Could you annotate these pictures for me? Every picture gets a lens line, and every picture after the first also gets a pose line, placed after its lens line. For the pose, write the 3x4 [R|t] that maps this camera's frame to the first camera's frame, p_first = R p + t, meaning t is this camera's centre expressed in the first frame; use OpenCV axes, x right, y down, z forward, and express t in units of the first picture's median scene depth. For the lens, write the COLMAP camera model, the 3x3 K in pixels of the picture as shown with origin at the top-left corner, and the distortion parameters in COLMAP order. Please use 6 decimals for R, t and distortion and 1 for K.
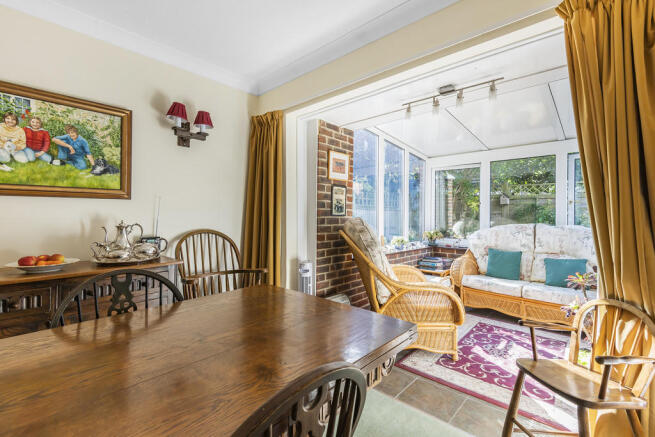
lens RADIAL K [[291.2, 0, 327.5], [0, 291.2, 218.5], [0, 0, 1]] dist [0.002166, 0.000237]
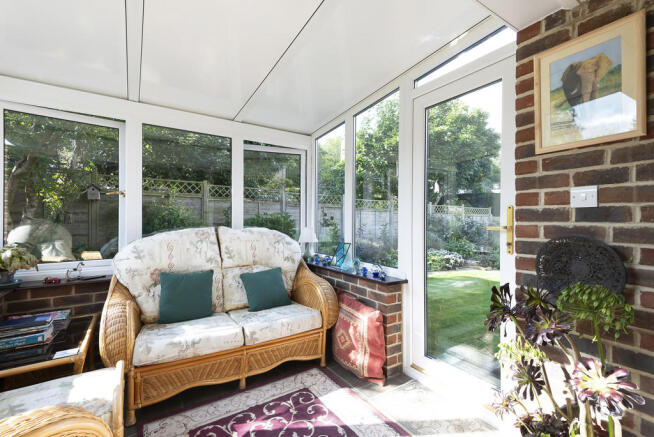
lens RADIAL K [[290.8, 0, 327.0], [0, 290.8, 218.5], [0, 0, 1]] dist [0.002166, 0.000237]
pose [[0.246381, -0.004823, 0.969161, 0.242128], [0.006326, 0.999974, 0.003368, -0.008086], [-0.969152, 0.005302, 0.246406, 1.511797]]
